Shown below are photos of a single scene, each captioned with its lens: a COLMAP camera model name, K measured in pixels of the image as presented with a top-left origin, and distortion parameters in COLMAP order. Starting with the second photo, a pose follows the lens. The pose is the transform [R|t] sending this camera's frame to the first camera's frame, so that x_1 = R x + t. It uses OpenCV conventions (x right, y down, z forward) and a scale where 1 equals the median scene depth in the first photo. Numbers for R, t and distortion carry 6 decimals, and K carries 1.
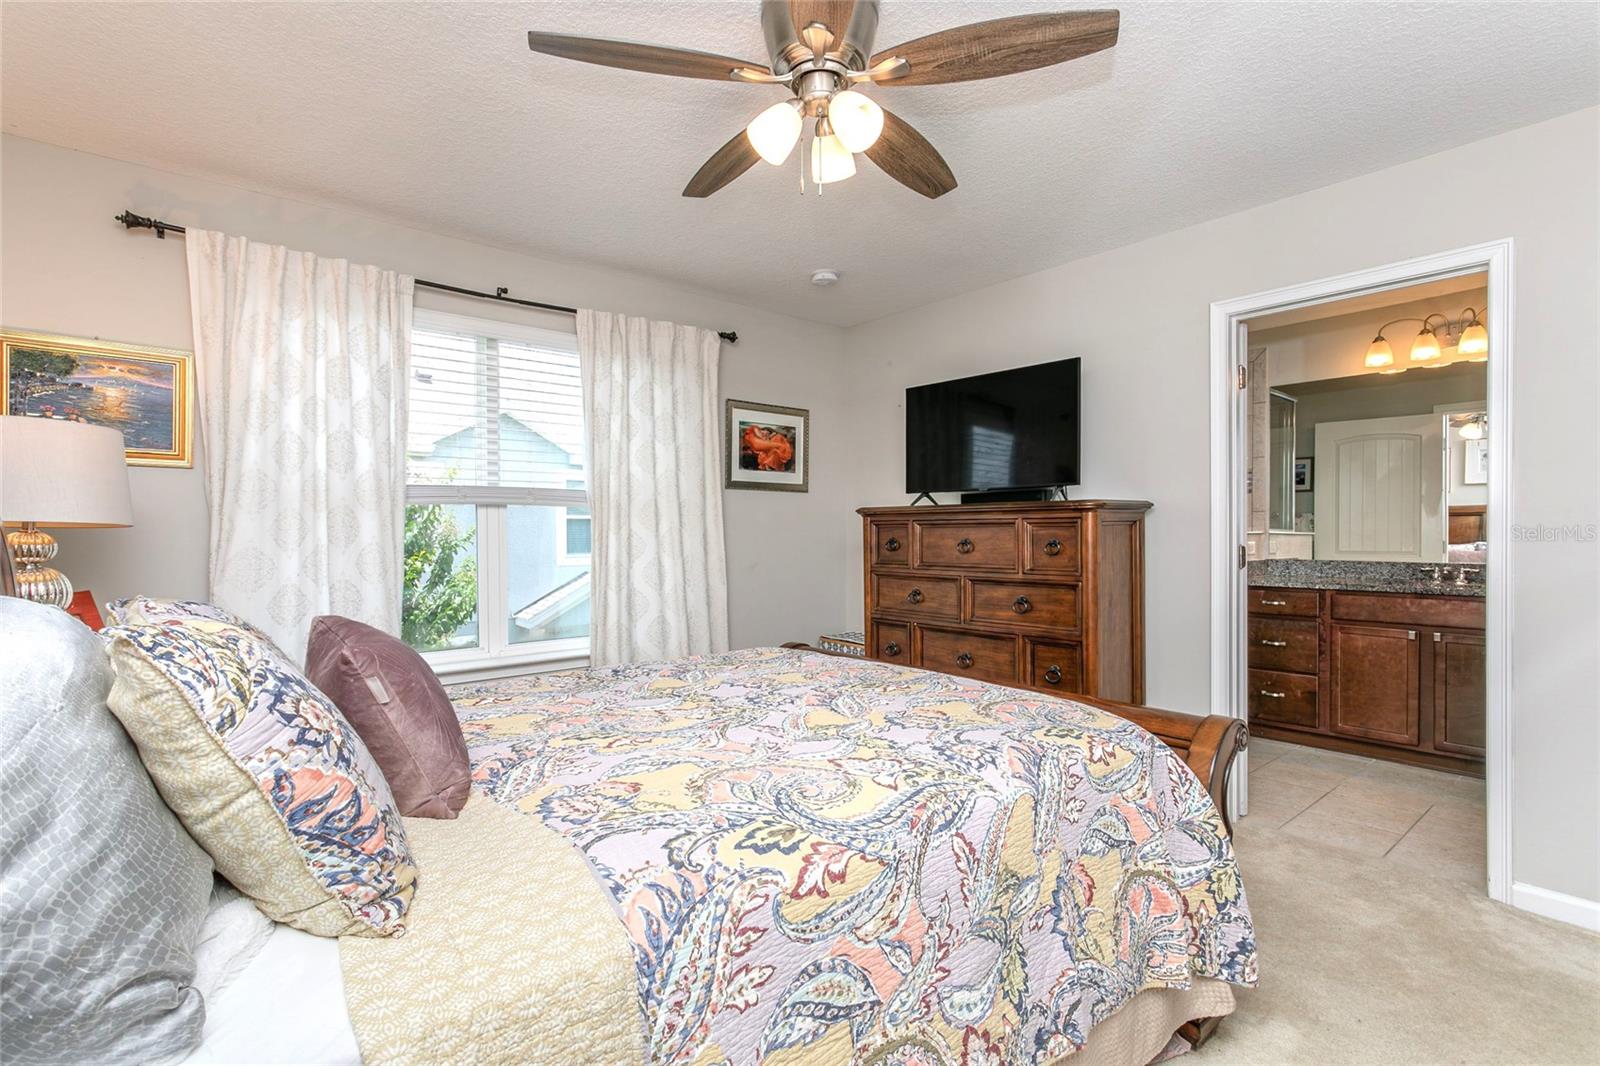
lens RADIAL K [[758.4, 0, 800.0], [0, 758.4, 533.0], [0, 0, 1]] dist [0.000753, 0.000089]
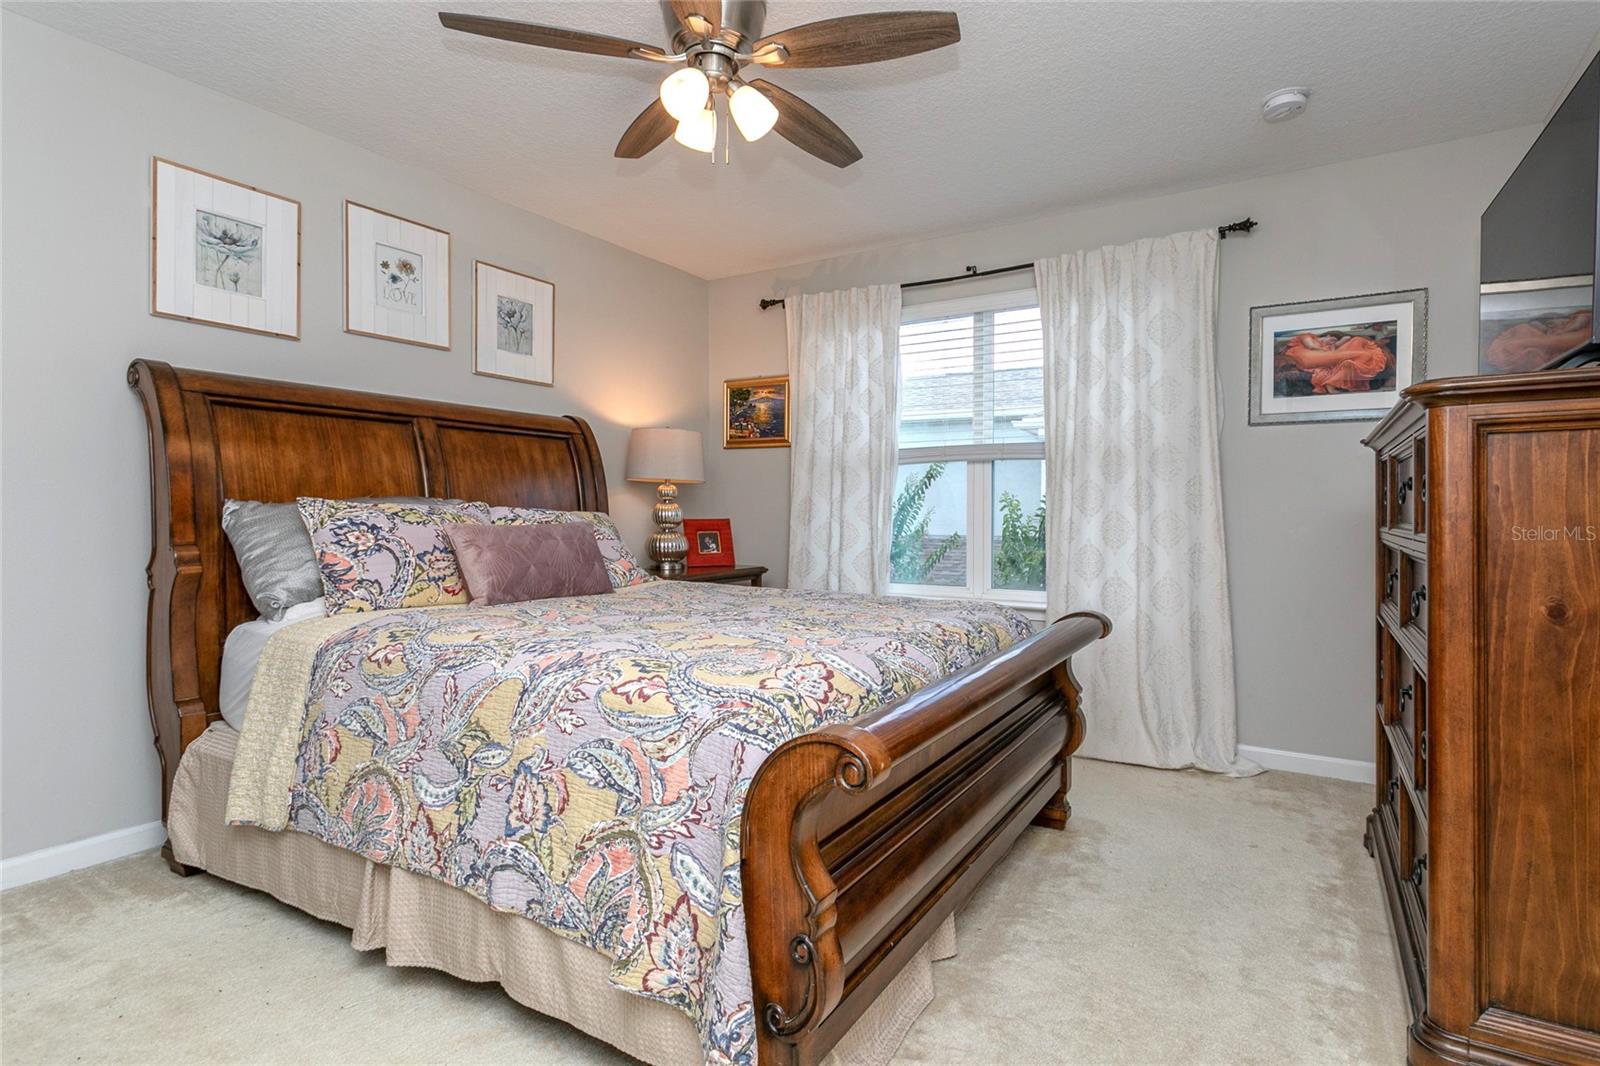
lens RADIAL K [[794.8, 0, 833.9], [0, 794.8, 510.9], [0, 0, 1]] dist [0.001324, -0.000103]
pose [[0.325585, 0.006604, -0.945490, 0.848984], [-0.006505, 0.999968, 0.004744, 0.042157], [0.945490, 0.004606, 0.325617, 0.563148]]
